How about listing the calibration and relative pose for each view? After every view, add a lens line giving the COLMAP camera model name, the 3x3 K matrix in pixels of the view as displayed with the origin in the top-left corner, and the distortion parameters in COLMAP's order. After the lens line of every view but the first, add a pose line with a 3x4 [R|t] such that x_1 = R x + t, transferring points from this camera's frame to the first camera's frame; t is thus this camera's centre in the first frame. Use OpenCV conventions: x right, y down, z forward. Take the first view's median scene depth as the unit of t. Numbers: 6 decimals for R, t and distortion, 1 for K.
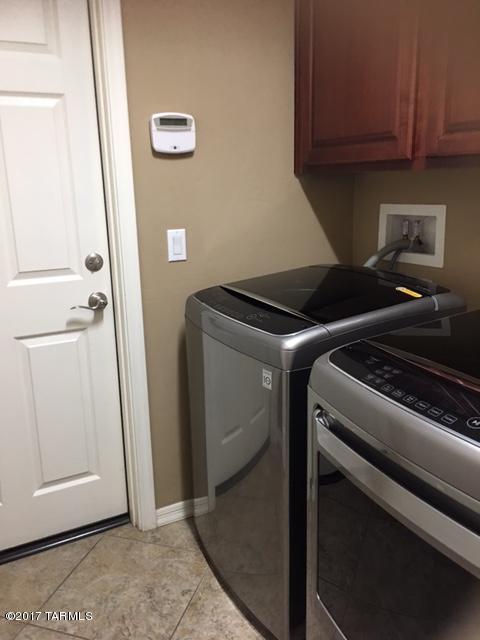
lens RADIAL K [[538.4, 0, 240.0], [0, 538.4, 311.4], [0, 0, 1]] dist [0.087756, -0.126274]
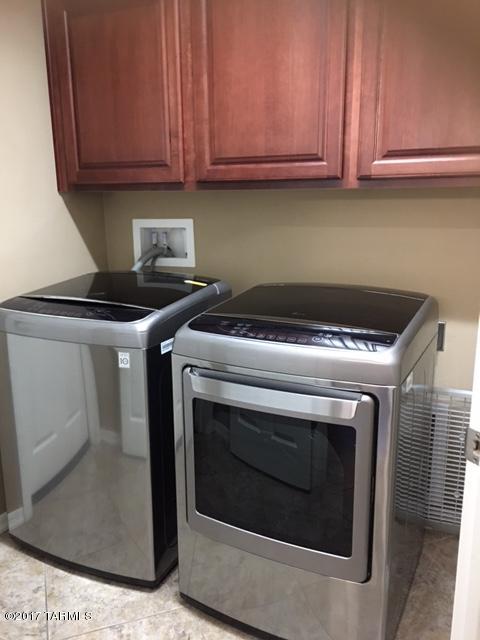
lens RADIAL K [[543.2, 0, 240.0], [0, 543.2, 320.0], [0, 0, 1]] dist [0.029491, -0.011408]
pose [[0.800905, -0.117720, 0.587106, -0.350872], [0.134011, 0.990853, 0.015863, 0.041611], [-0.583603, 0.065974, 0.809355, -0.107046]]
